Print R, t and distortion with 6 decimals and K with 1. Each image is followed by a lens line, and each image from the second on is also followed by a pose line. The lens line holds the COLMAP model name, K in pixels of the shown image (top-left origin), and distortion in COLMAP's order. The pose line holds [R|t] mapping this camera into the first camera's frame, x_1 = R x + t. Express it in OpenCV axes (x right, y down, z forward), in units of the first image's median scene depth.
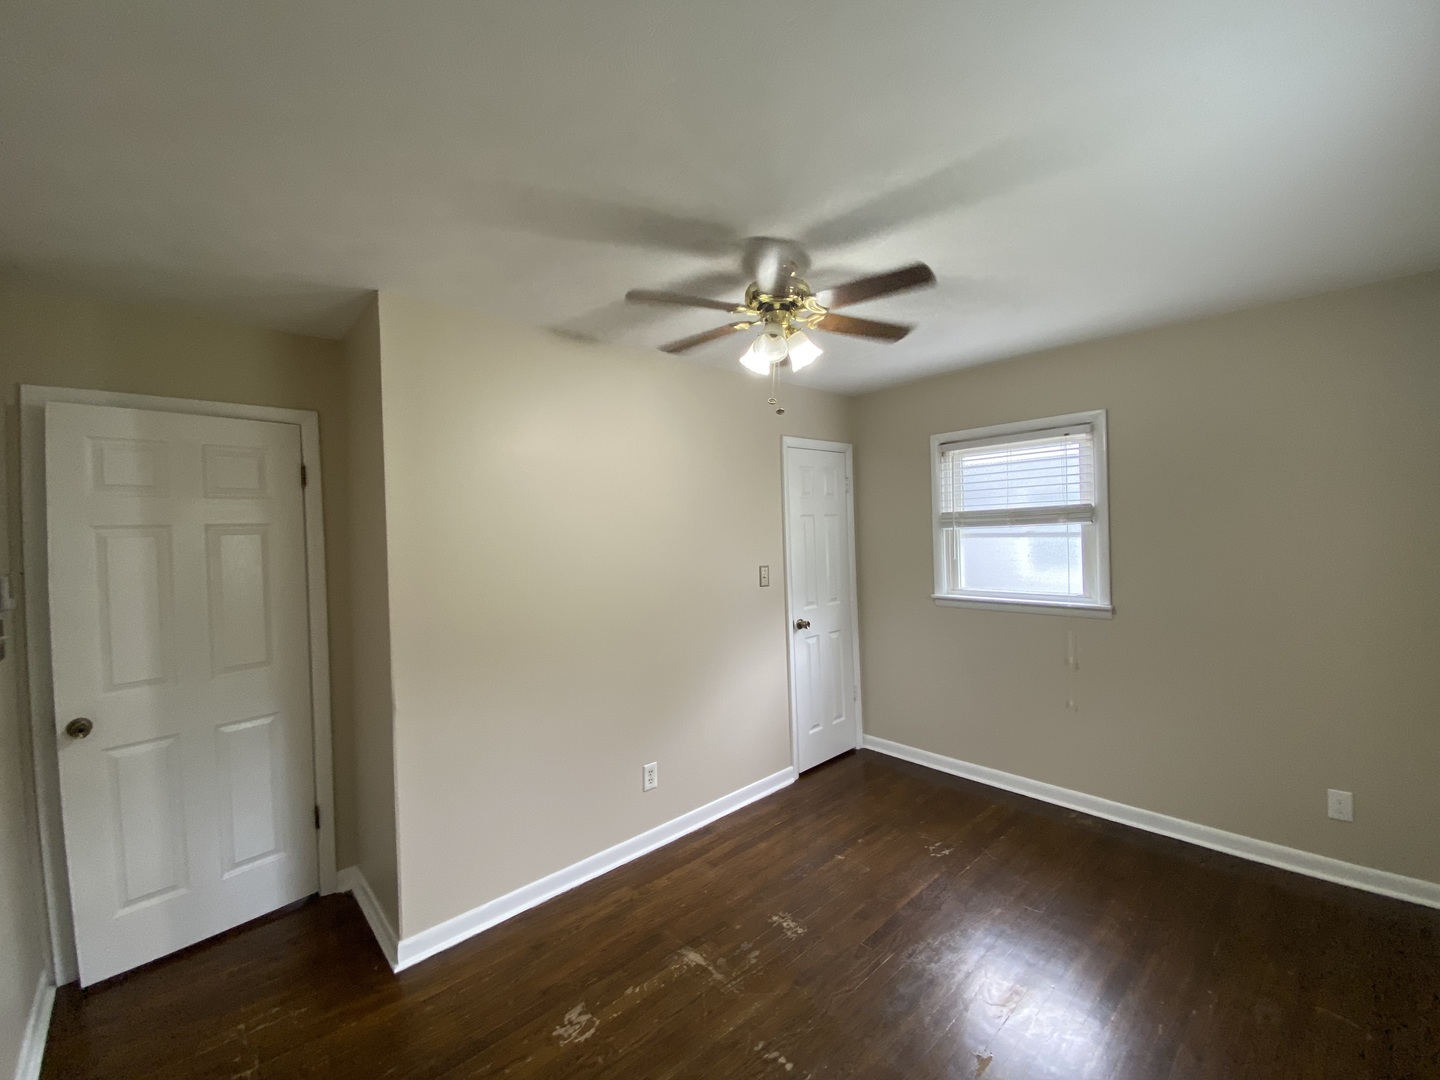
lens RADIAL K [[591.5, 0, 711.6], [0, 591.5, 538.9], [0, 0, 1]] dist [-0.012794, -0.001436]
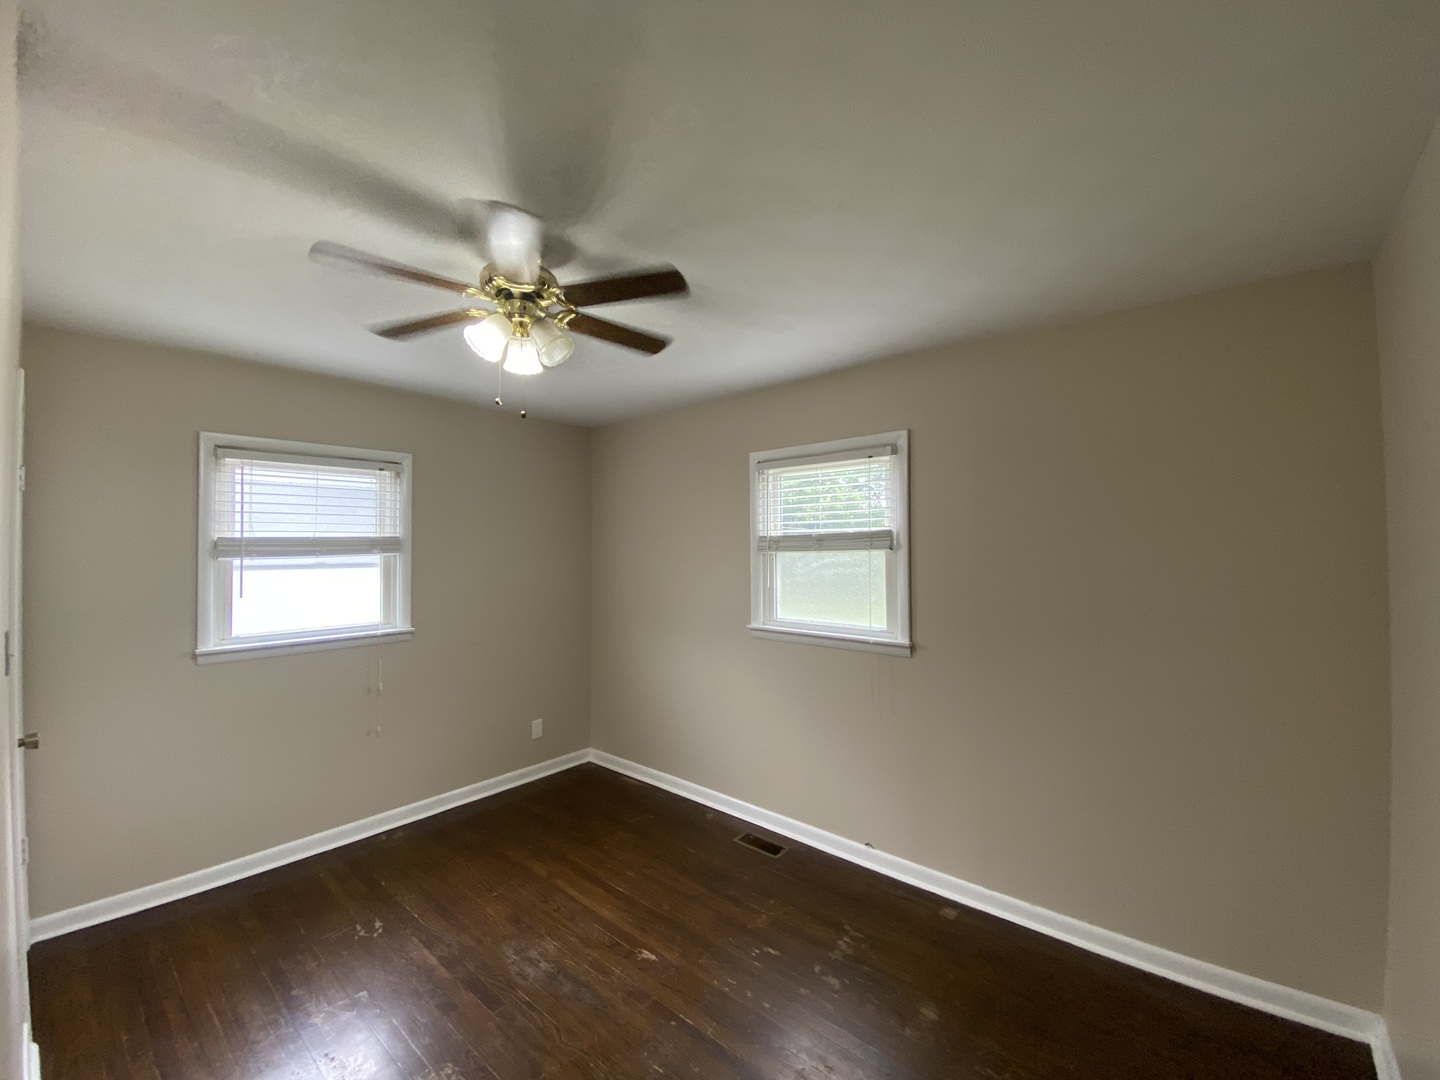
lens RADIAL K [[591.5, 0, 719.6], [0, 591.5, 547.9], [0, 0, 1]] dist [-0.012794, -0.001436]
pose [[-0.114052, 0.026386, 0.993124, -0.478927], [0.027842, 0.999339, -0.023354, 0.003762], [-0.993085, 0.024987, -0.114711, 0.509668]]
